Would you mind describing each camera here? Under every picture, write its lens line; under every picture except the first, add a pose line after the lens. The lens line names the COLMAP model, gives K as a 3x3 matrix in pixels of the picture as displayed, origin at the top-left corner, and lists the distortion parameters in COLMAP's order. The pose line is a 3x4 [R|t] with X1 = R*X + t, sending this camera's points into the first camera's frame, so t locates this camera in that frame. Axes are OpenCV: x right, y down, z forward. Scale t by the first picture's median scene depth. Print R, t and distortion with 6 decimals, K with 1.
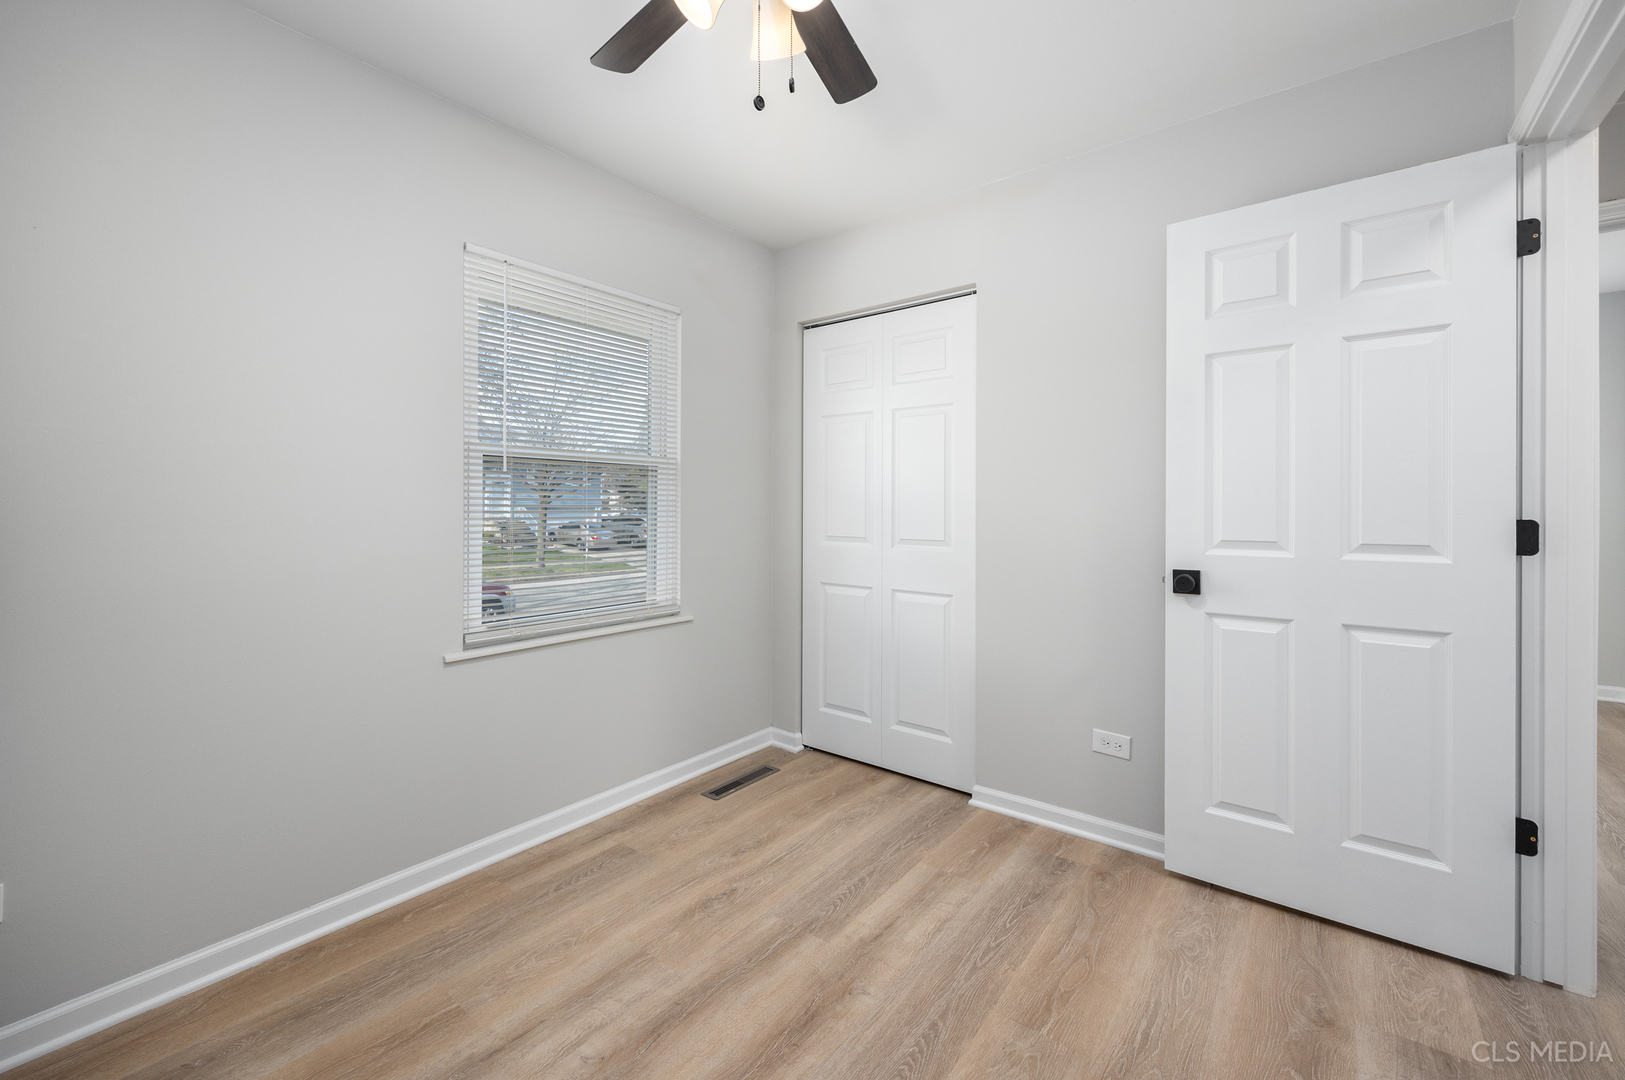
lens RADIAL K [[661.3, 0, 799.7], [0, 661.3, 518.1], [0, 0, 1]] dist [-0.002536, 0.001306]
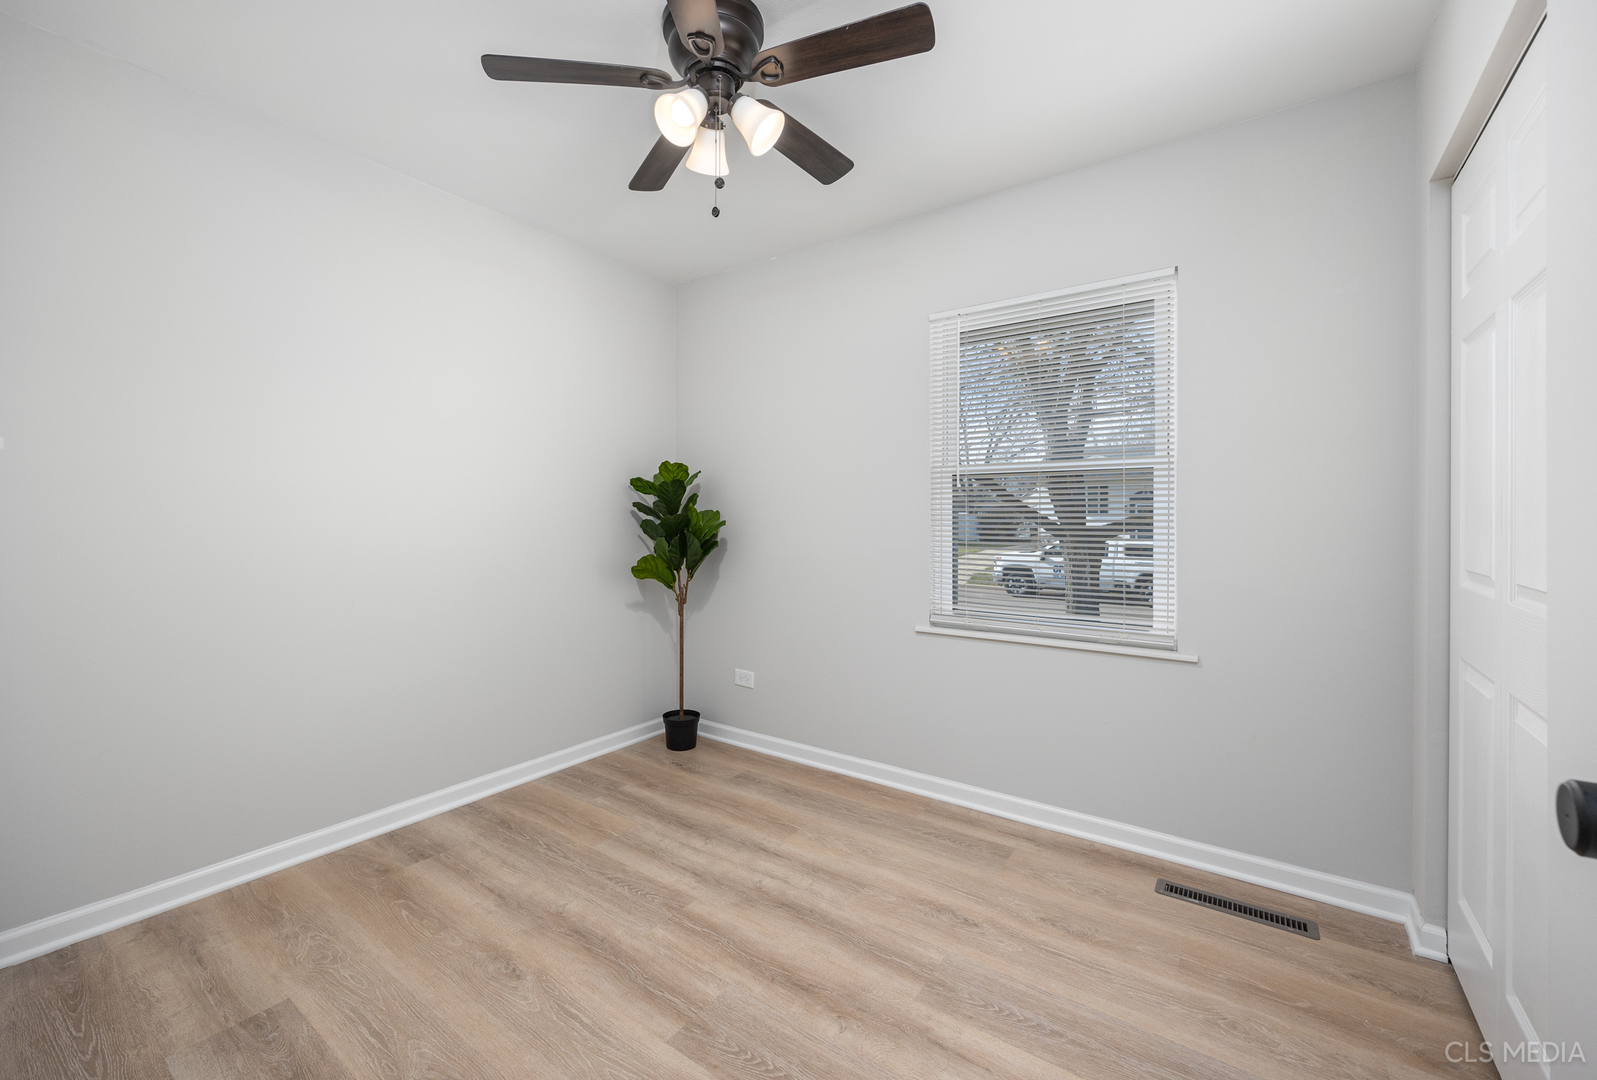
lens RADIAL K [[649.9, 0, 789.1], [0, 649.9, 531.3], [0, 0, 1]] dist [-0.002536, 0.001306]
pose [[0.038088, 0.013782, -0.999179, 0.785494], [-0.013140, 0.999825, 0.013290, -0.001743], [0.999188, 0.012623, 0.038262, 0.683485]]
